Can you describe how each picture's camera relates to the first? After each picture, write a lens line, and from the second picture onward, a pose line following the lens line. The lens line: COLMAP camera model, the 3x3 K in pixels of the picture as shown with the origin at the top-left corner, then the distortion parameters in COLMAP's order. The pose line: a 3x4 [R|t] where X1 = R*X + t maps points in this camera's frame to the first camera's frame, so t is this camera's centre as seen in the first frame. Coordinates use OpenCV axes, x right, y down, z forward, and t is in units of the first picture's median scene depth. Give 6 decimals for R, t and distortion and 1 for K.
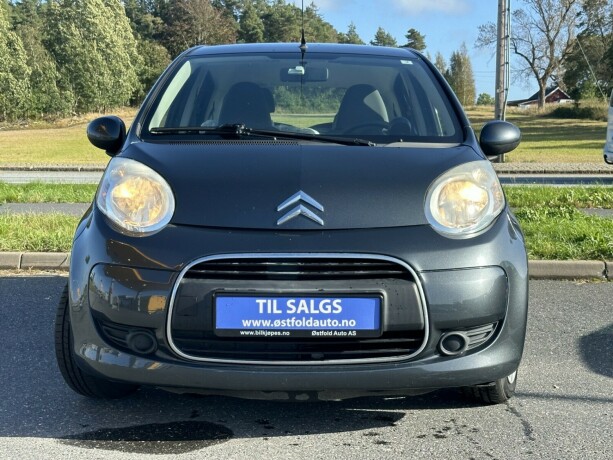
lens RADIAL K [[986.6, 0, 306.4], [0, 986.6, 232.9], [0, 0, 1]] dist [0.150380, 0.000000]
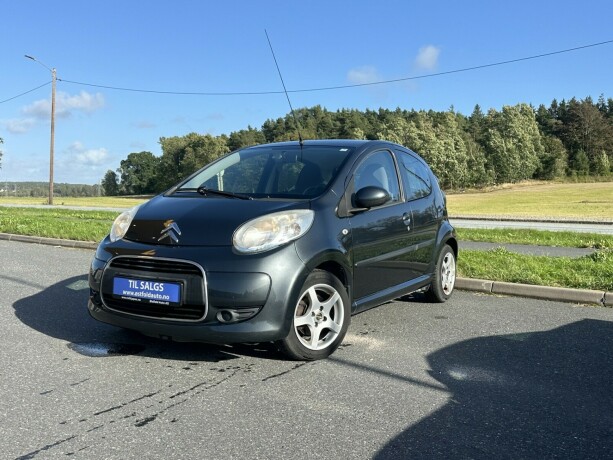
lens RADIAL K [[612.5, 0, 306.4], [0, 612.5, 227.8], [0, 0, 1]] dist [0.079949, 0.000000]
pose [[0.863094, 0.037183, -0.503672, 0.749606], [-0.061206, 0.997636, -0.031234, -0.013350], [0.501320, 0.057786, 0.863330, 0.147446]]
